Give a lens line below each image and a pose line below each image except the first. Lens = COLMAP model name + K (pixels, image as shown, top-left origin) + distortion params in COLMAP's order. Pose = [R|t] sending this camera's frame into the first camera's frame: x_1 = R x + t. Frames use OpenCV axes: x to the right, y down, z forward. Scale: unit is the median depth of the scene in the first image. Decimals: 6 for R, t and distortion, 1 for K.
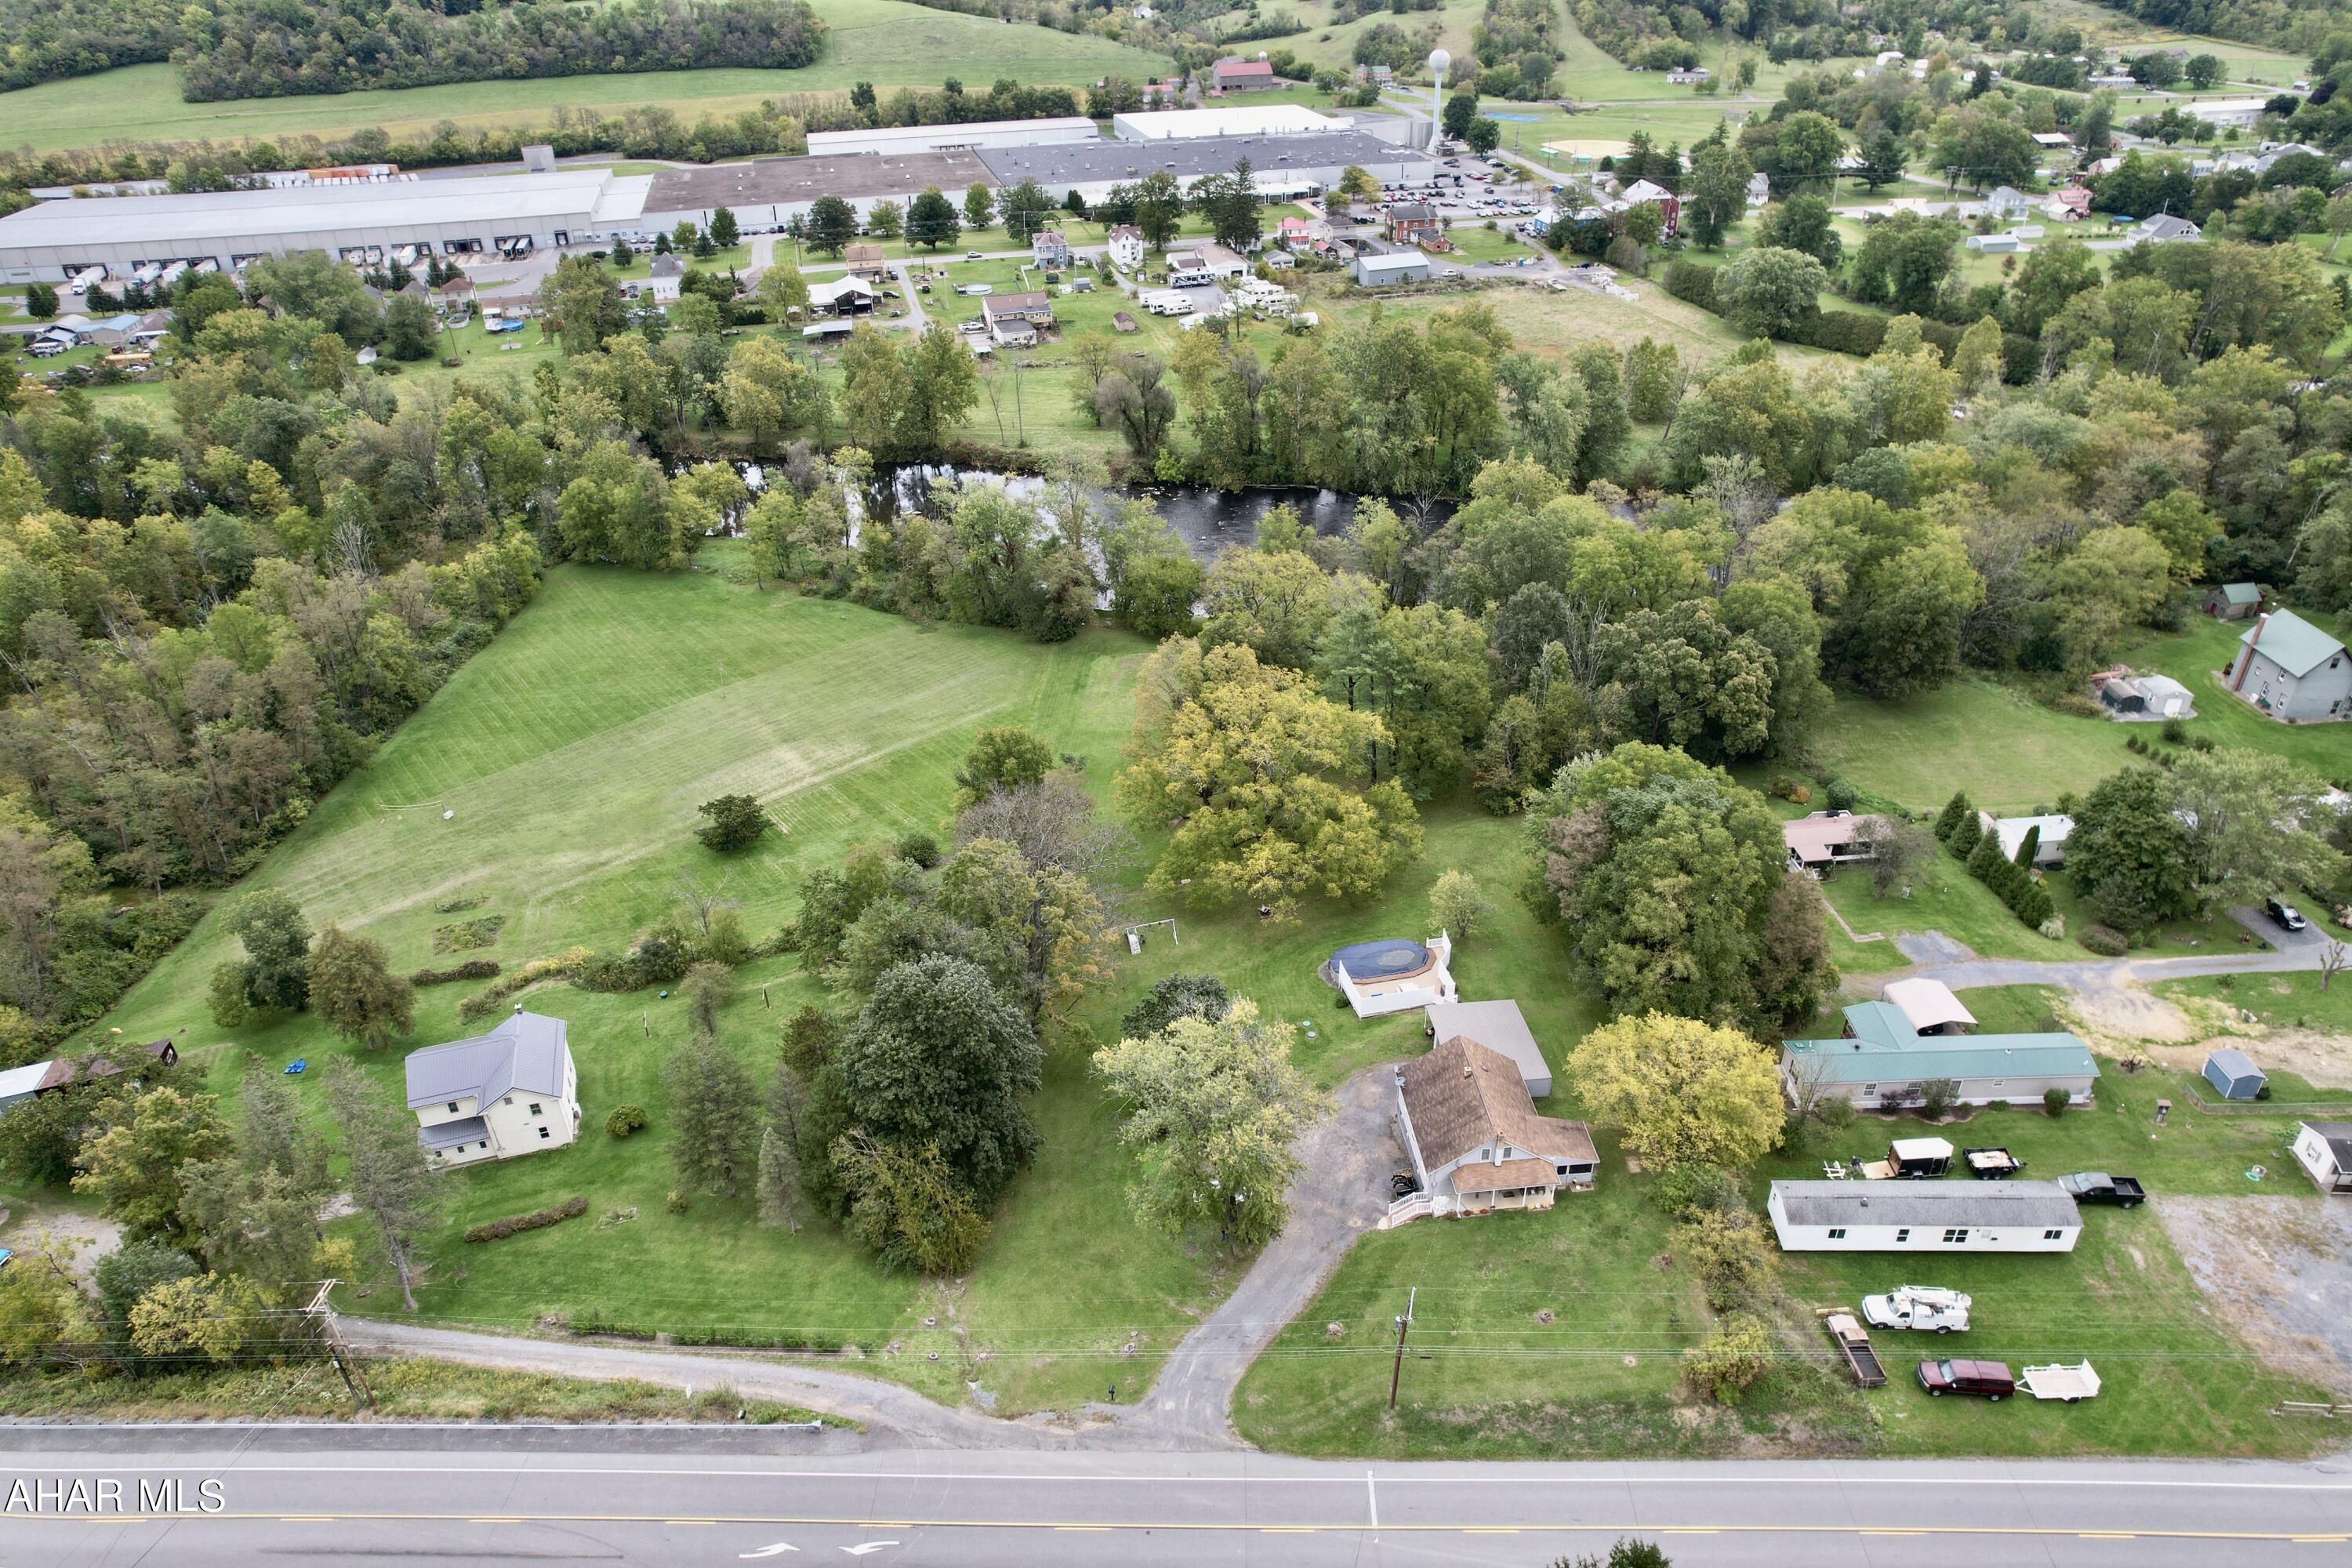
lens RADIAL K [[1500.7, 0, 1182.8], [0, 1500.7, 796.8], [0, 0, 1]] dist [-0.105178, 0.089624]
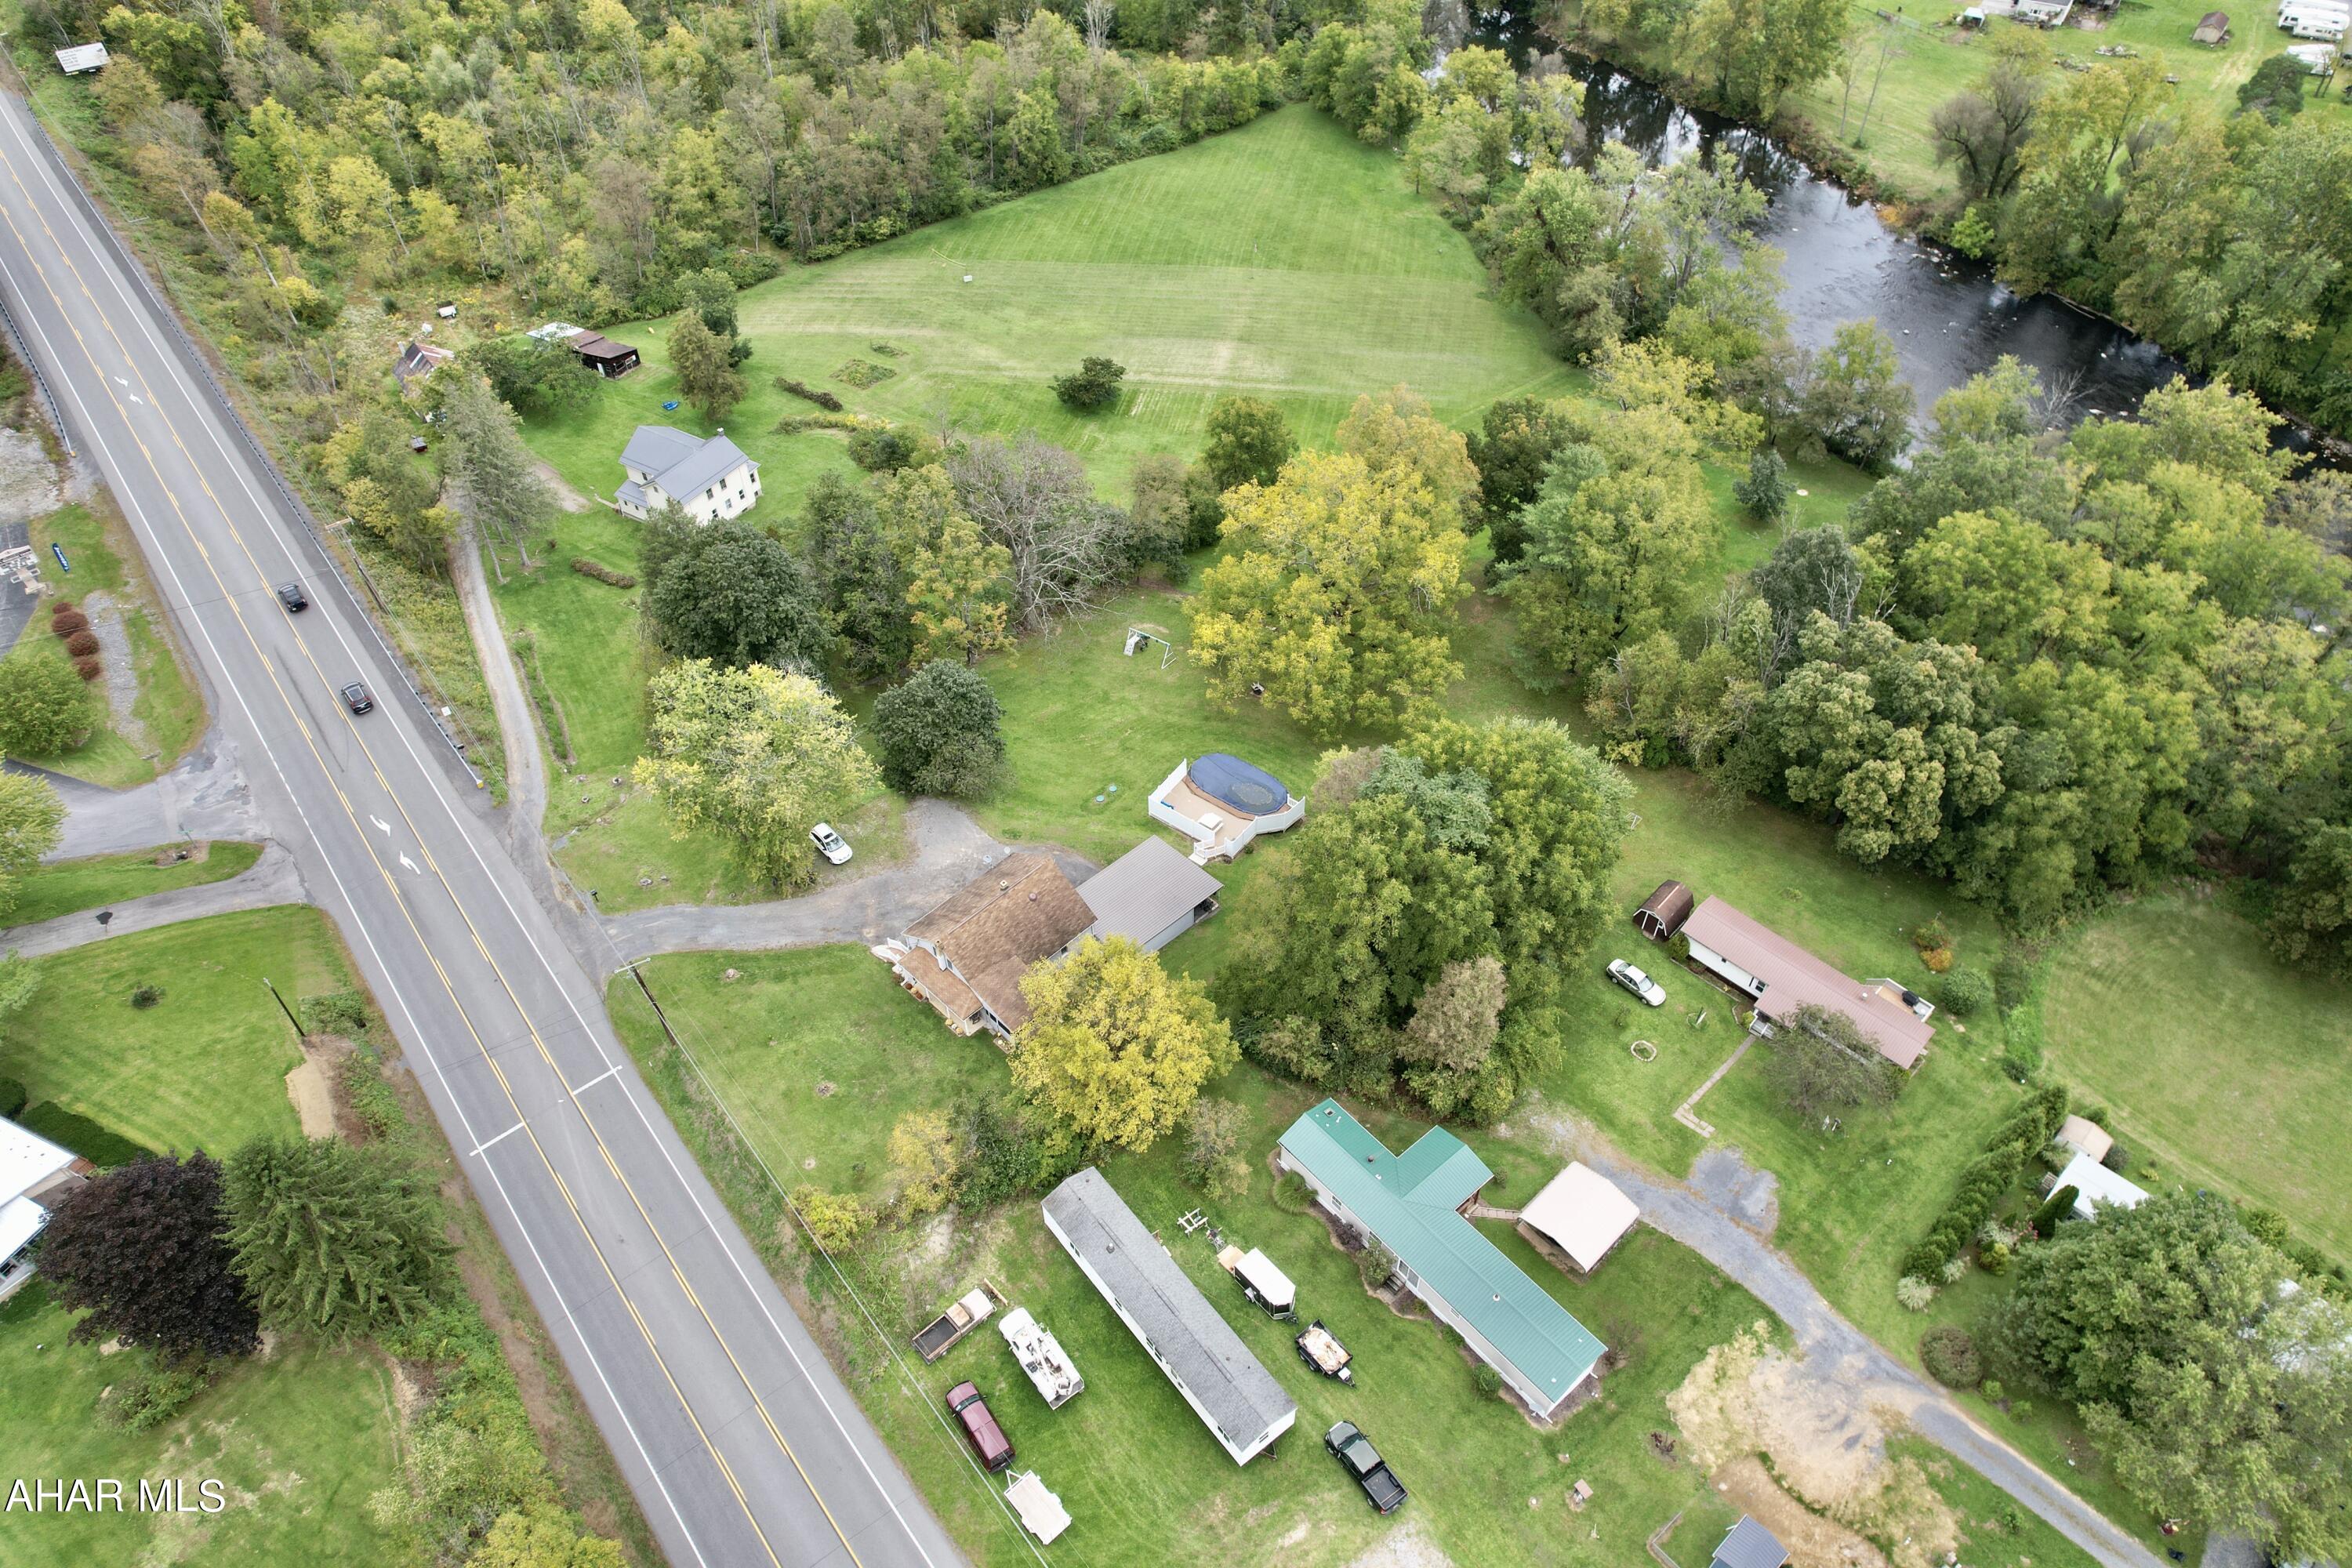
lens RADIAL K [[1500.7, 0, 1182.8], [0, 1500.7, 796.8], [0, 0, 1]] dist [-0.105178, 0.089624]
pose [[0.650735, 0.556997, -0.516041, 0.792752], [-0.395895, 0.828822, 0.395374, -0.318803], [0.647929, -0.052986, 0.759856, 0.353540]]
